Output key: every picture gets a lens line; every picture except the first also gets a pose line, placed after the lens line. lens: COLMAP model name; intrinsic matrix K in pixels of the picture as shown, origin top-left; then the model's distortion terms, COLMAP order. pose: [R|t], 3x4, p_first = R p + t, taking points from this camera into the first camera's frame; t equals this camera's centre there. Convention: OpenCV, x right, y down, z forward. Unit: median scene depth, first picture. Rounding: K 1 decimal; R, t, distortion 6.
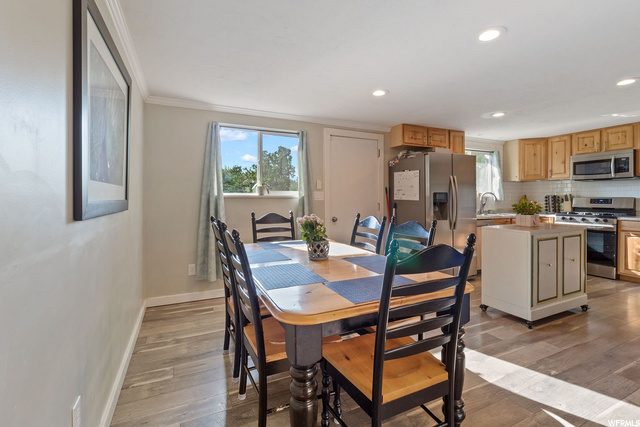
lens RADIAL K [[296.5, 0, 322.8], [0, 296.5, 200.9], [0, 0, 1]] dist [0.003147, 0.000186]
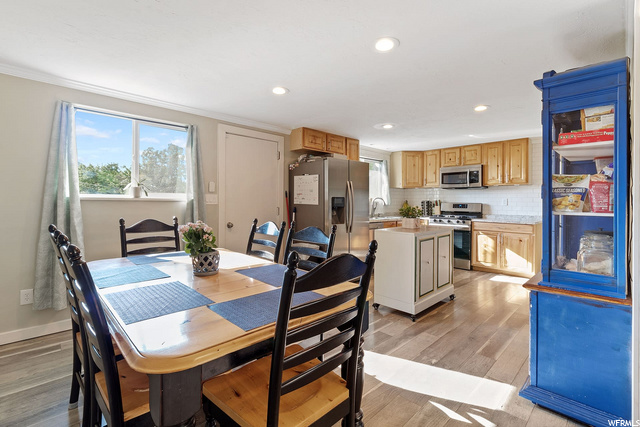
lens RADIAL K [[296.5, 0, 325.8], [0, 296.5, 203.8], [0, 0, 1]] dist [0.003147, 0.000186]
pose [[0.942120, 0.005733, 0.335226, 0.012692], [-0.004504, 0.999980, -0.004444, -0.000519], [-0.335245, 0.002676, 0.942127, 0.049255]]
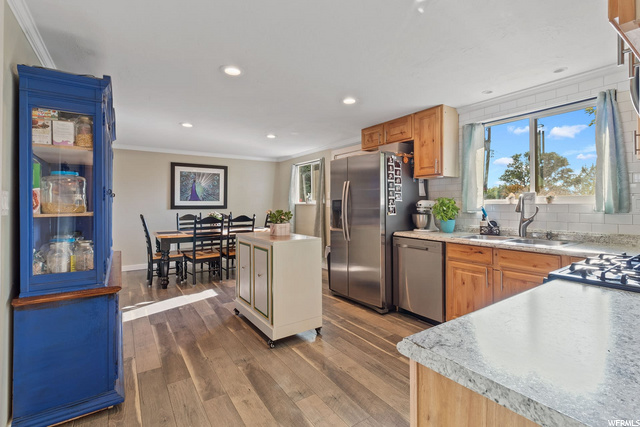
lens RADIAL K [[296.5, 0, 321.5], [0, 296.5, 207.1], [0, 0, 1]] dist [0.003147, 0.000186]
pose [[0.152671, 0.009766, -0.988229, 1.339646], [-0.012066, 0.999895, 0.008017, -0.013156], [0.988203, 0.010700, 0.152773, 0.797878]]
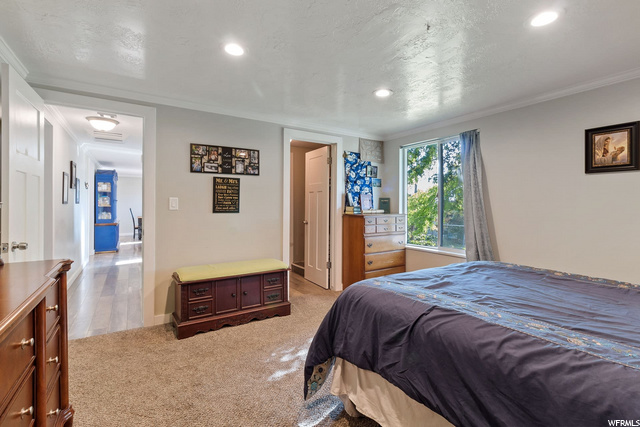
lens RADIAL K [[296.5, 0, 321.7], [0, 296.5, 207.1], [0, 0, 1]] dist [0.003147, 0.000186]
pose [[0.134450, 0.009831, -0.990872, 3.032708], [-0.013830, 0.999872, 0.008043, -0.020581], [0.990824, 0.012622, 0.134569, 1.665995]]
